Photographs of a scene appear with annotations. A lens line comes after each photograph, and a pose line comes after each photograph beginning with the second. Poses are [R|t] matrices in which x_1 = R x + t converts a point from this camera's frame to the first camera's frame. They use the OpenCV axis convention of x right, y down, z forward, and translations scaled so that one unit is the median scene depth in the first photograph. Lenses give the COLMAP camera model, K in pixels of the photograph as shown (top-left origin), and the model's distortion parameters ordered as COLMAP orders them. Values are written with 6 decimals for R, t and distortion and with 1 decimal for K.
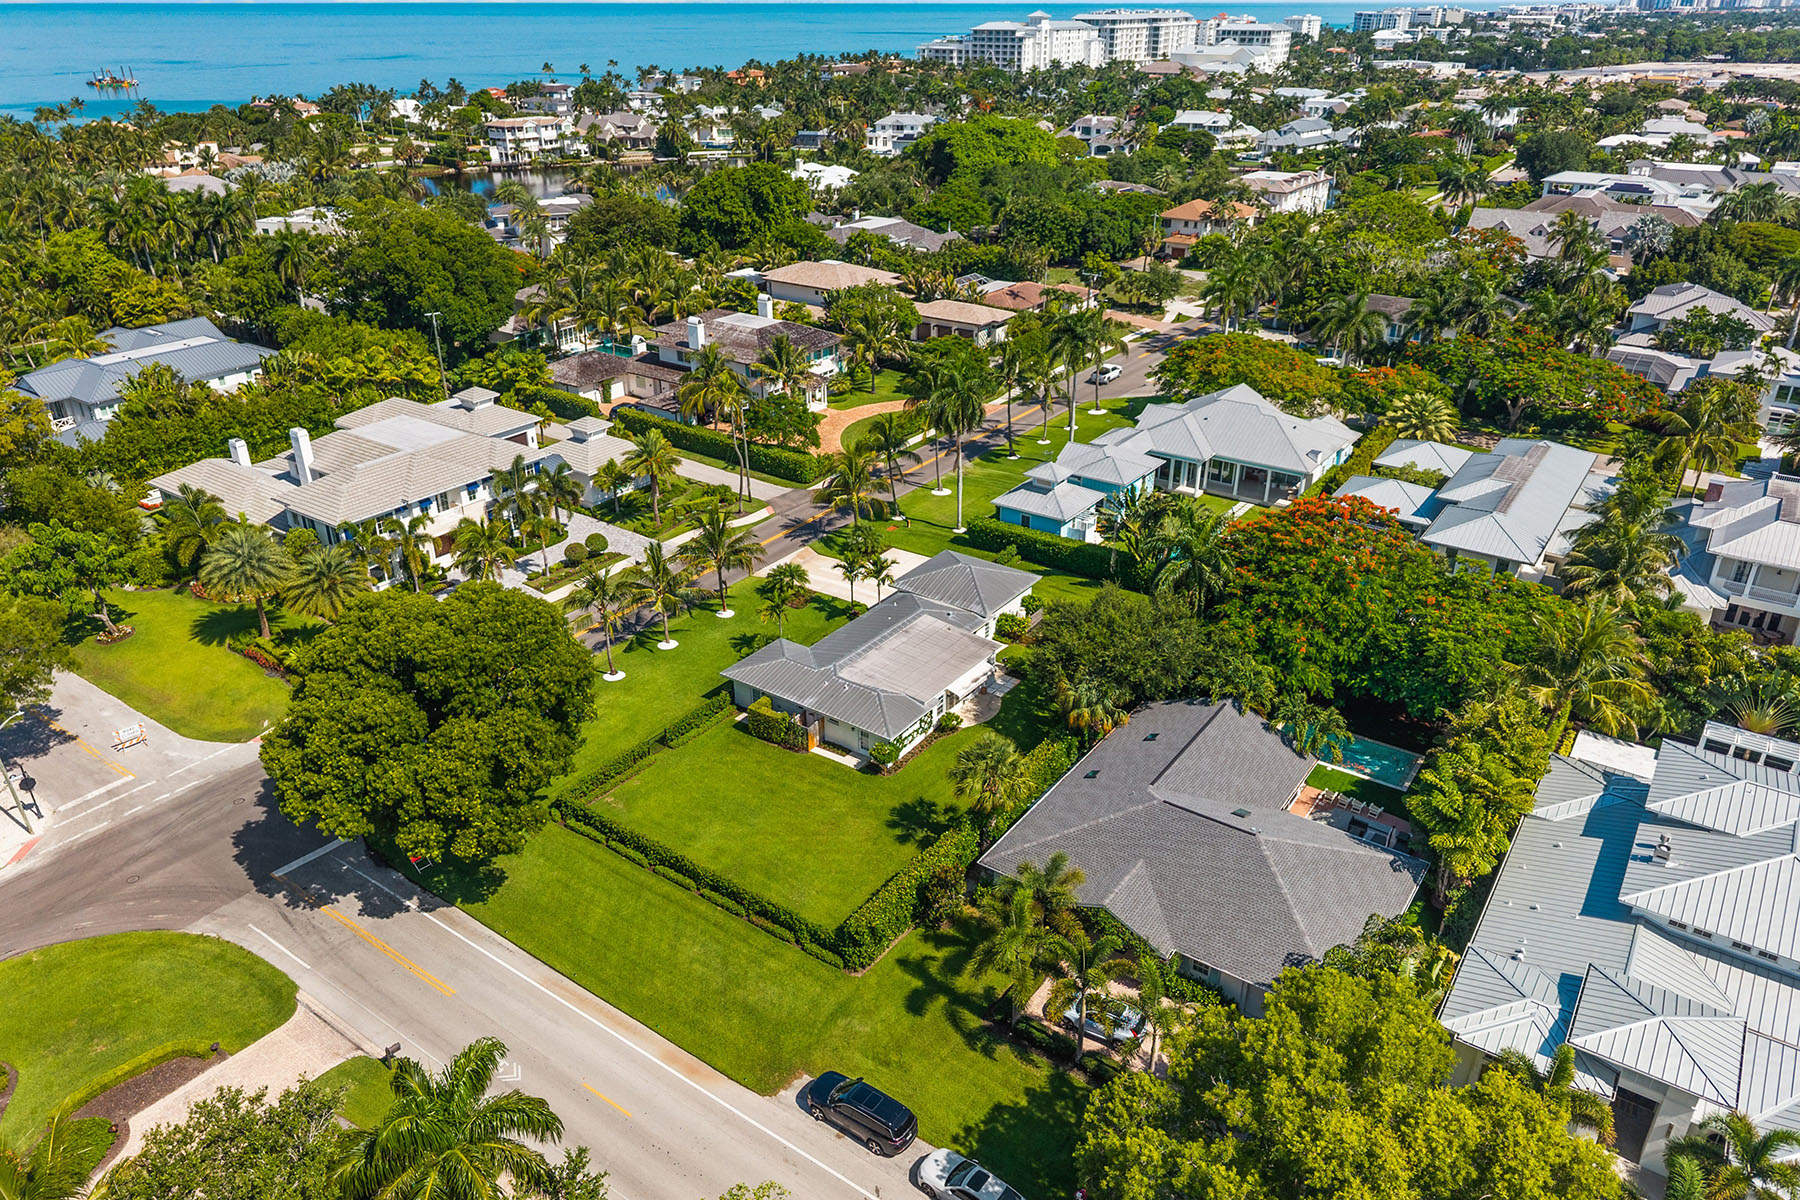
lens RADIAL K [[1216.0, 0, 900.0], [0, 1216.0, 600.0], [0, 0, 1]] dist [0.014523, 0.001315]
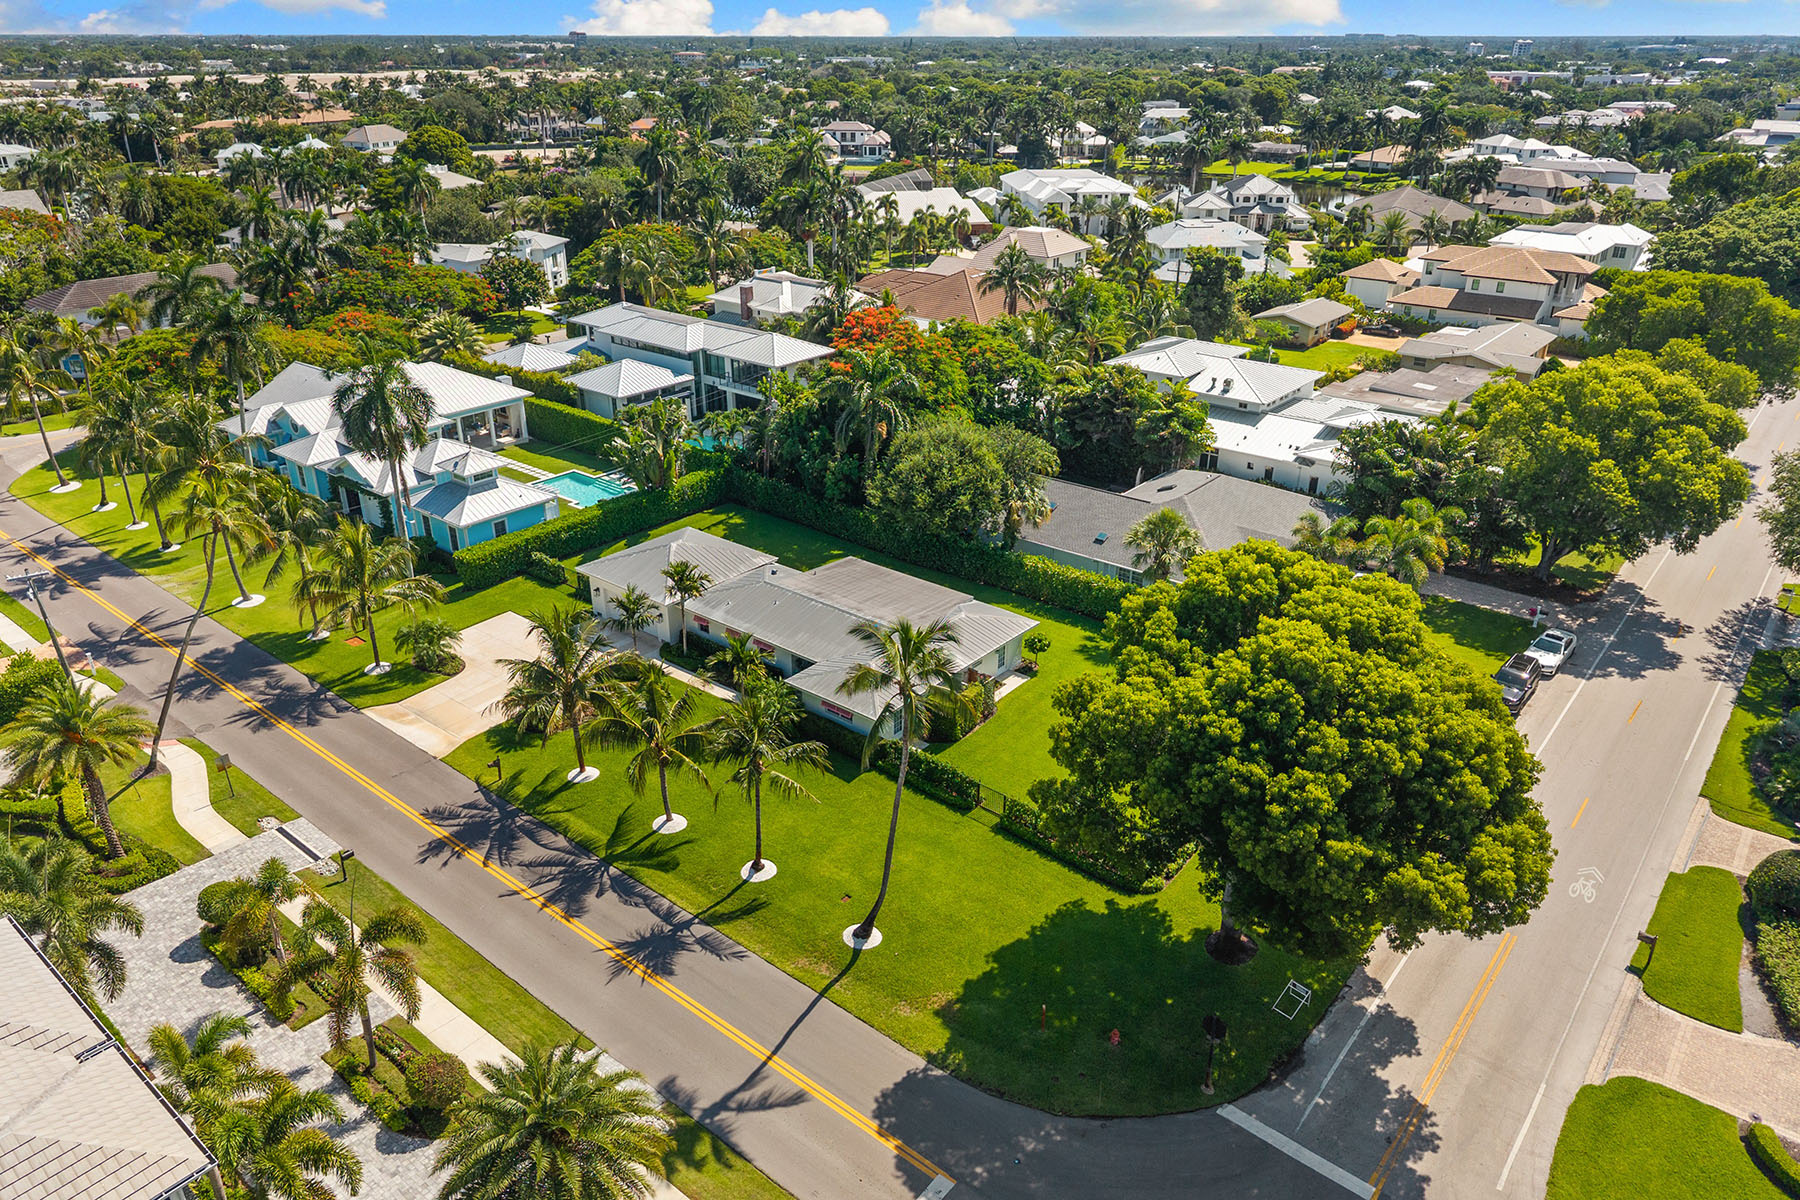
lens RADIAL K [[1224.4, 0, 900.0], [0, 1224.4, 600.0], [0, 0, 1]] dist [0.052542, -0.058589]
pose [[0.074900, -0.425321, 0.901938, -0.790203], [0.441794, 0.825021, 0.352362, -0.252667], [-0.893984, 0.372079, 0.249698, 0.811270]]
